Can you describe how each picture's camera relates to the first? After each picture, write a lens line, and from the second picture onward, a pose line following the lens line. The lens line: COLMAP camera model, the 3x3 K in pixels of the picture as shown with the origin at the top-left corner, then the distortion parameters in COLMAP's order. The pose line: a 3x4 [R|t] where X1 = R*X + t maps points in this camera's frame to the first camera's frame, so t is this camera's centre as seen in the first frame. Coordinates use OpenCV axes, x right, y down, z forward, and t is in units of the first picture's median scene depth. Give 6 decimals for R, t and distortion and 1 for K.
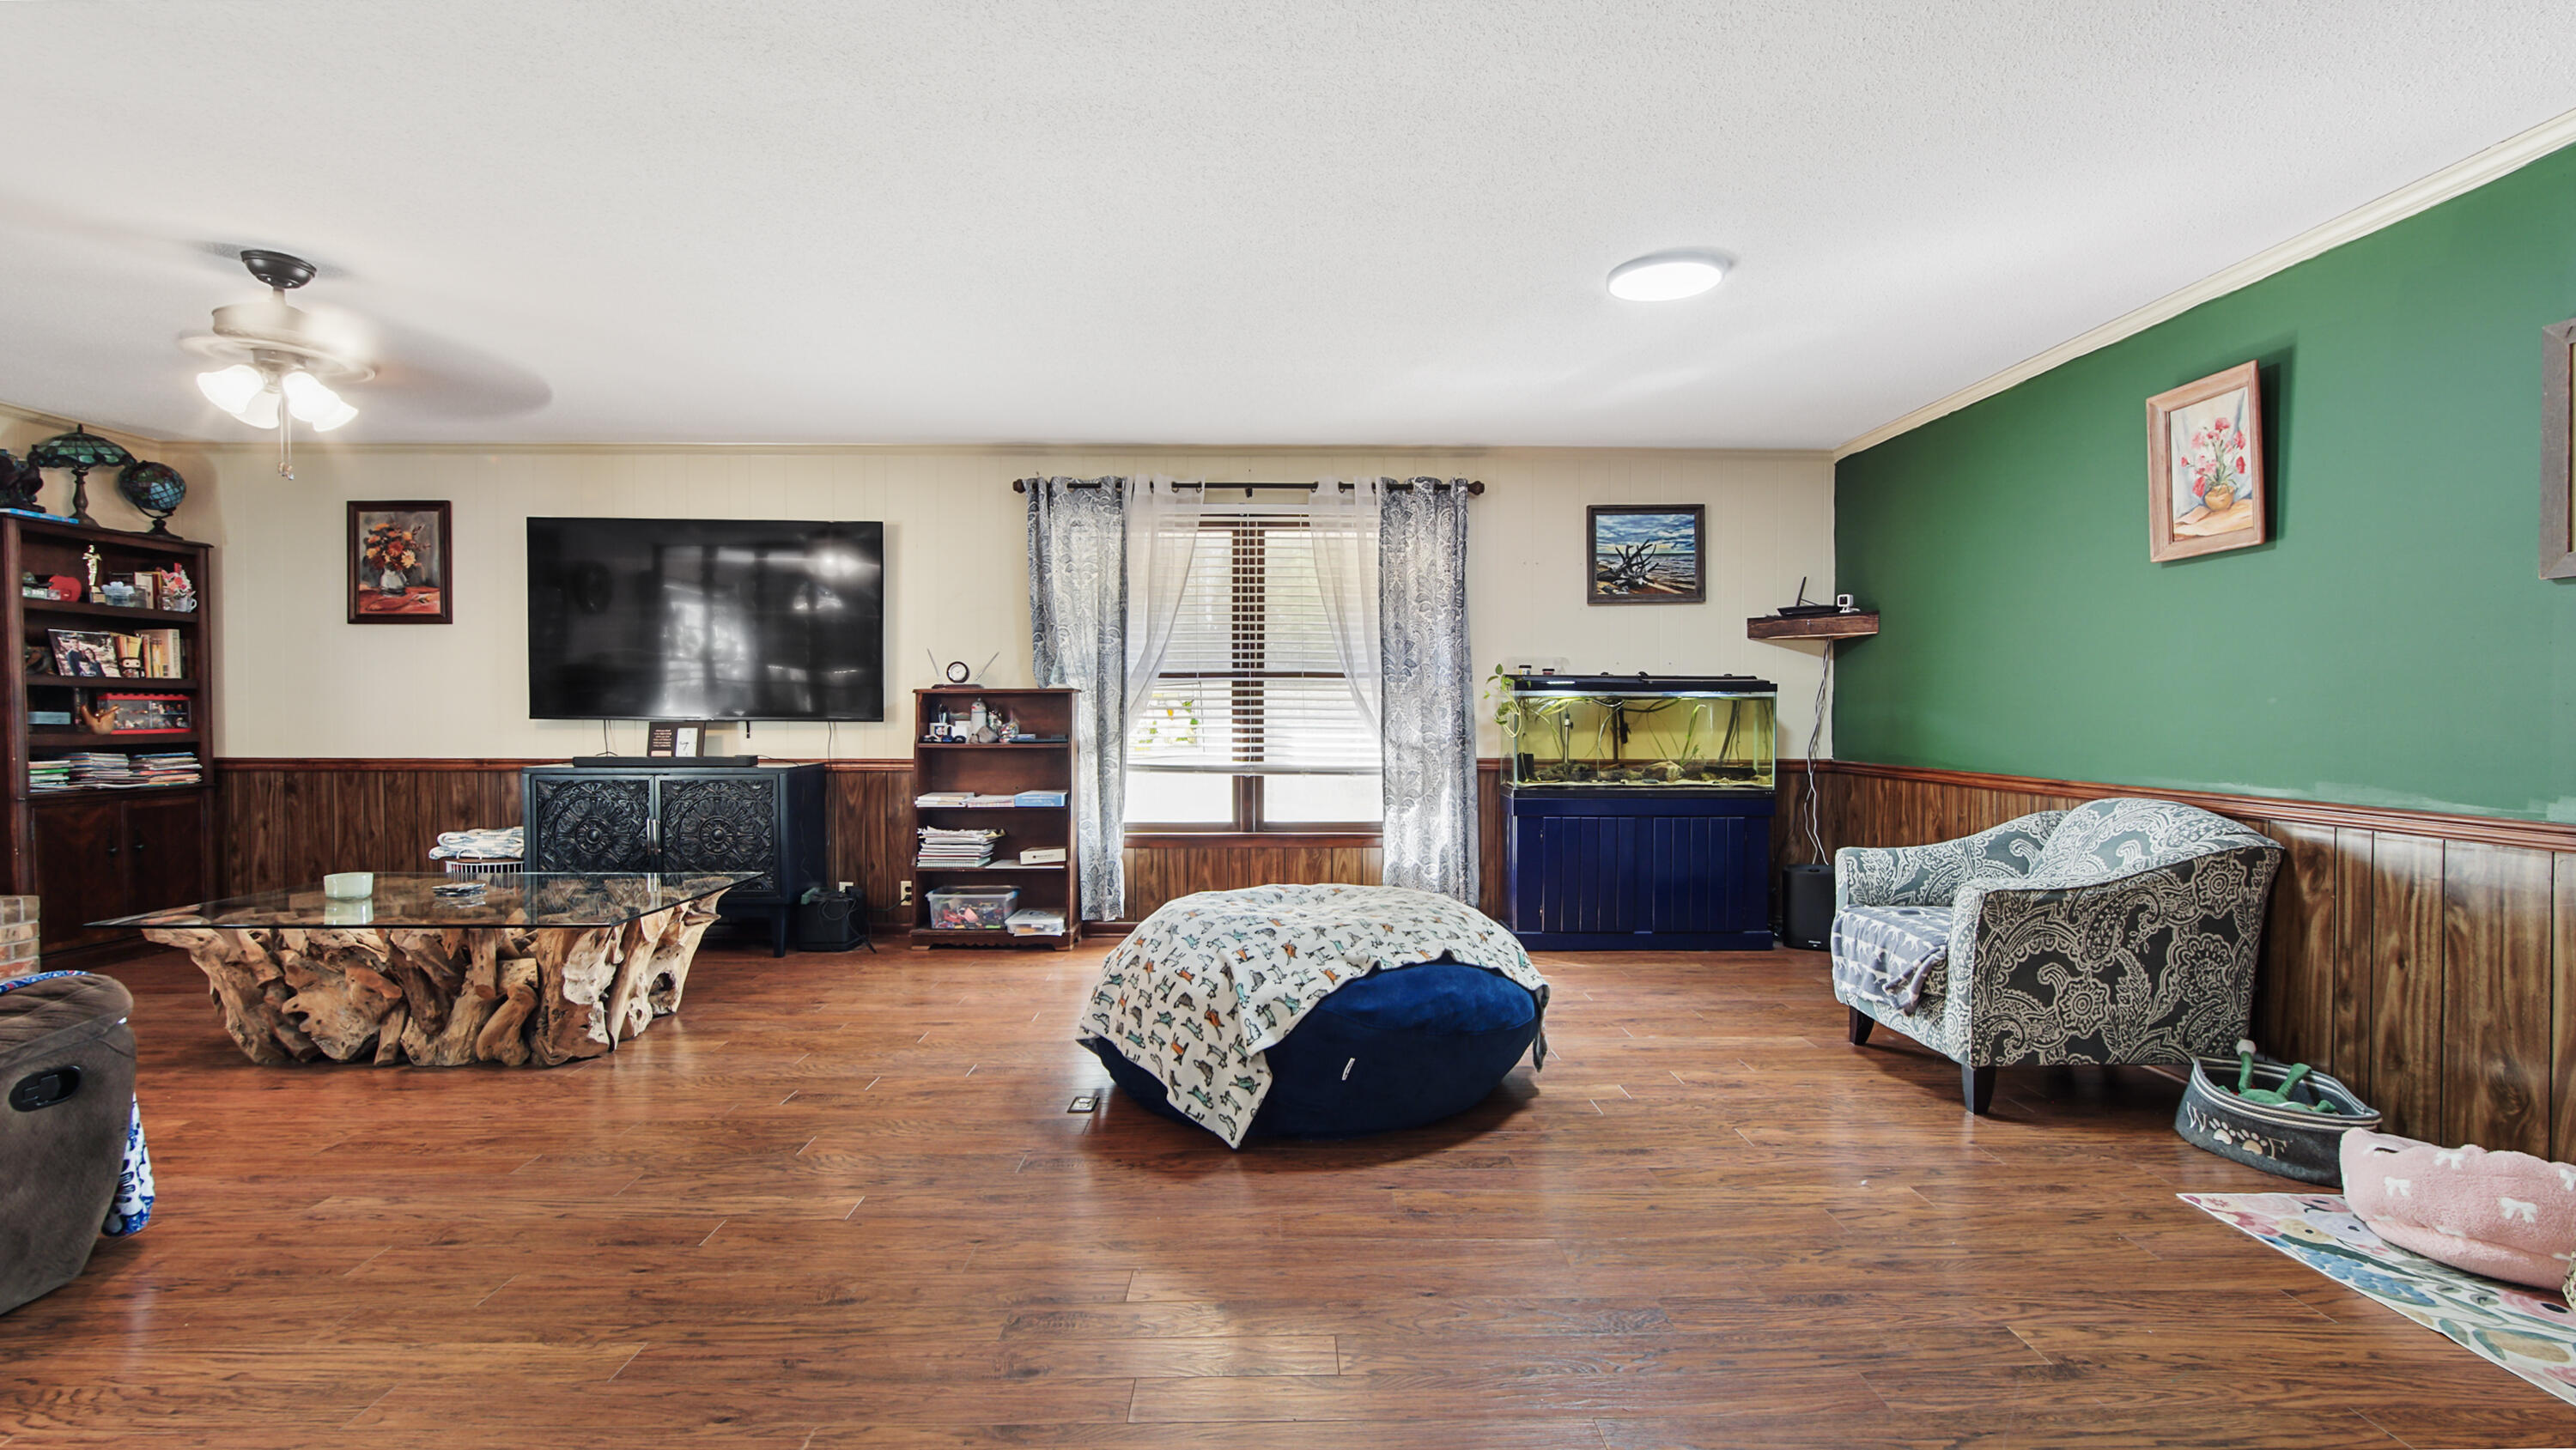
lens RADIAL K [[1150.4, 0, 1297.6], [0, 1150.4, 737.6], [0, 0, 1]] dist [-0.012445, 0.002790]
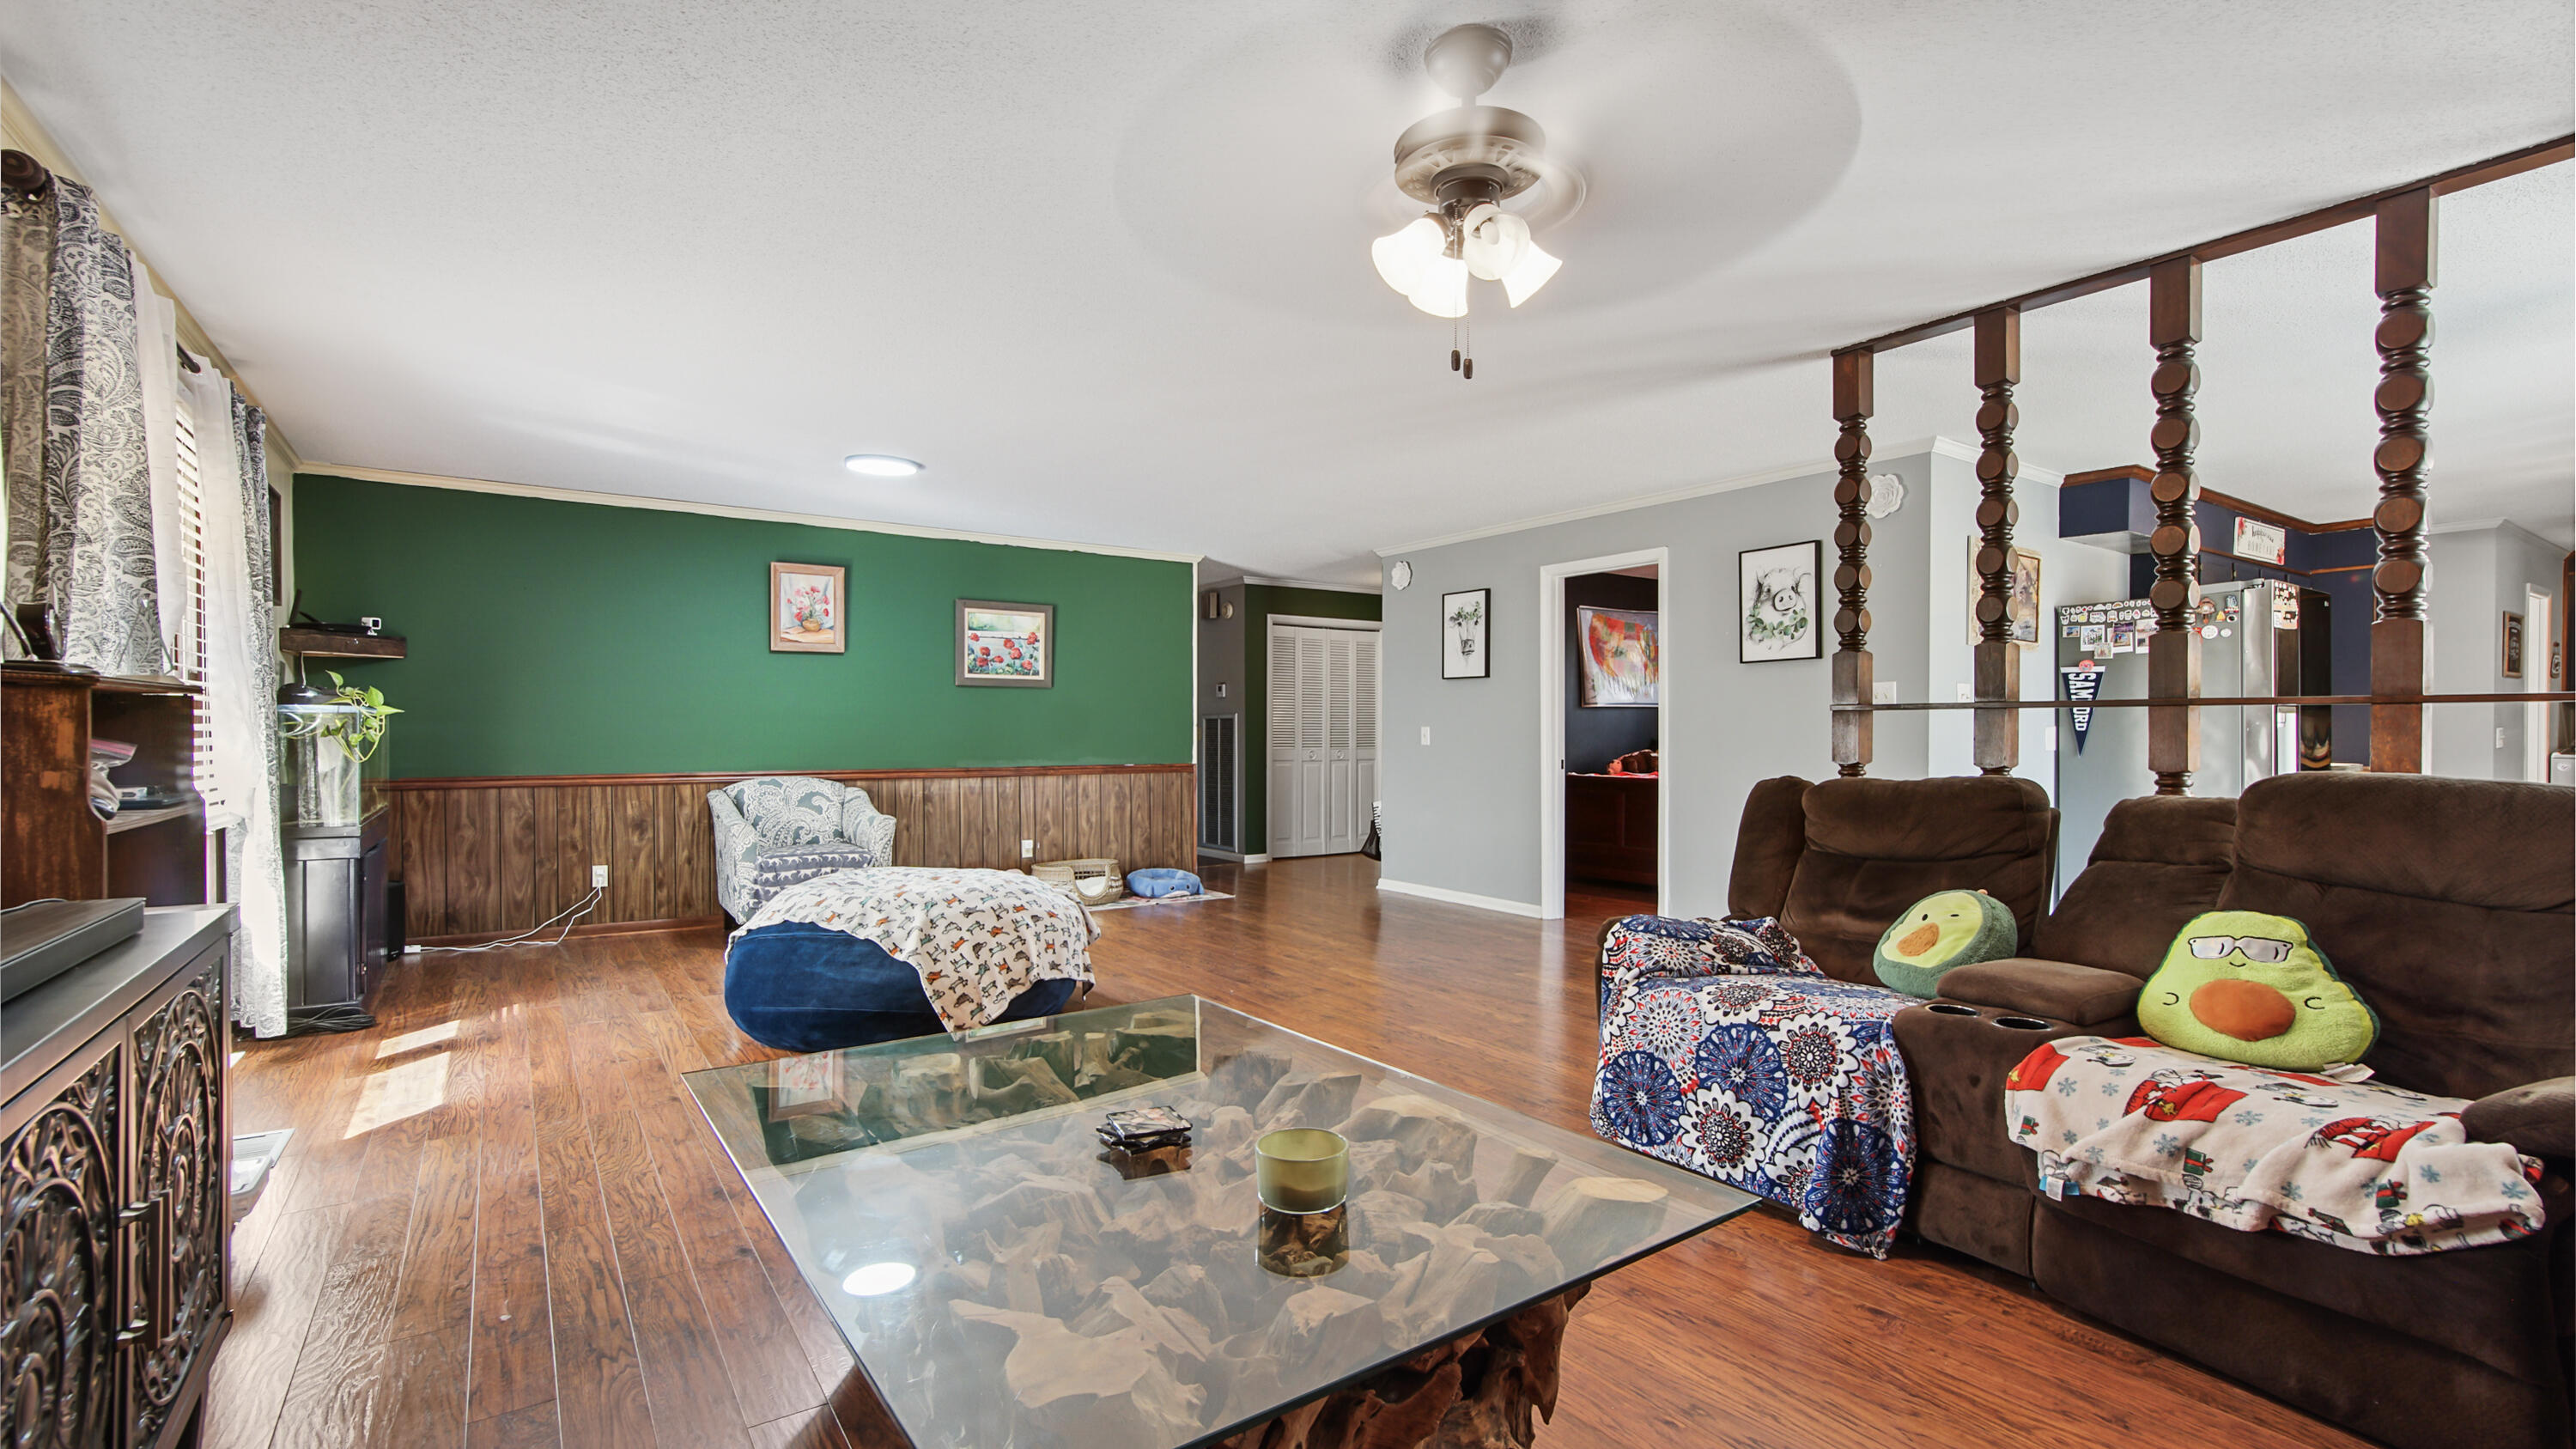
lens RADIAL K [[1176.9, 0, 1284.5], [0, 1176.9, 716.2], [0, 0, 1]] dist [-0.005817, 0.005330]
pose [[-0.583310, -0.009219, 0.812198, -0.835446], [0.012221, 0.999723, 0.020125, -0.046213], [-0.812158, 0.021664, -0.583035, 0.917926]]
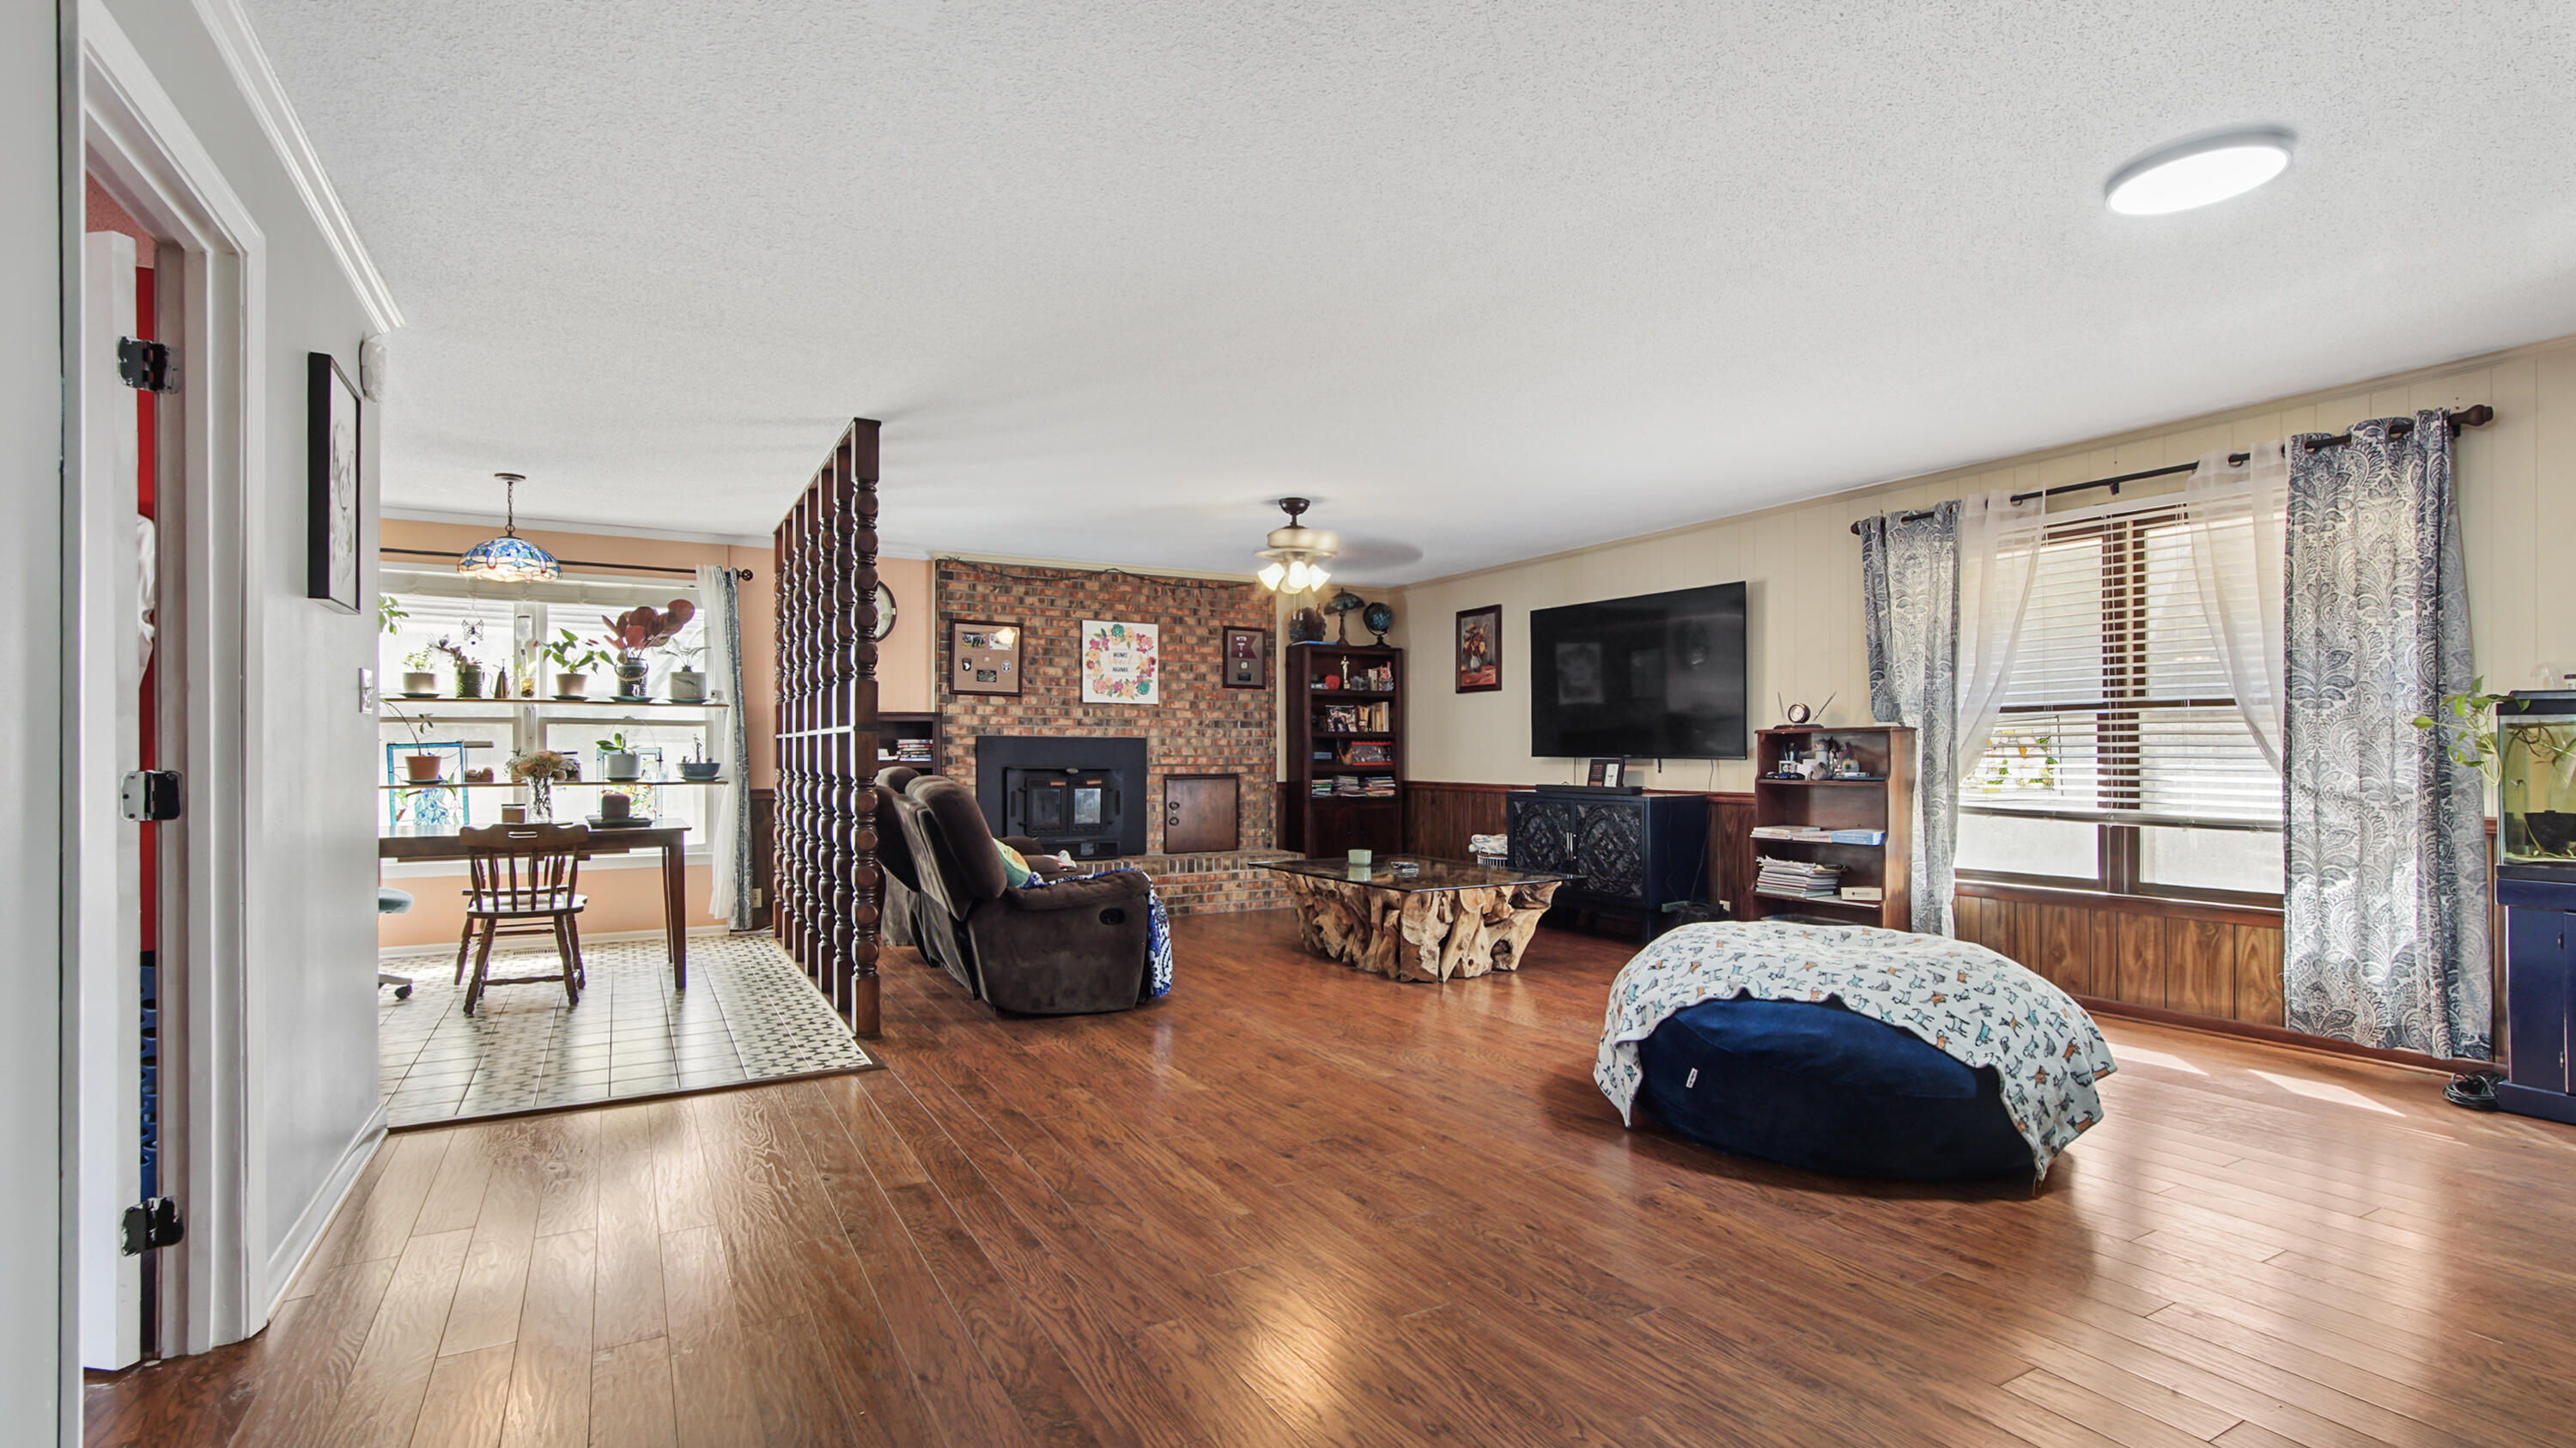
lens RADIAL K [[1176.8, 0, 1296.1], [0, 1176.8, 750.0], [0, 0, 1]] dist [-0.005817, 0.005330]
pose [[0.484475, -0.003987, -0.874796, 0.429443], [-0.017564, 0.999744, -0.014283, 0.000684], [0.874629, 0.022285, 0.484281, 0.065799]]
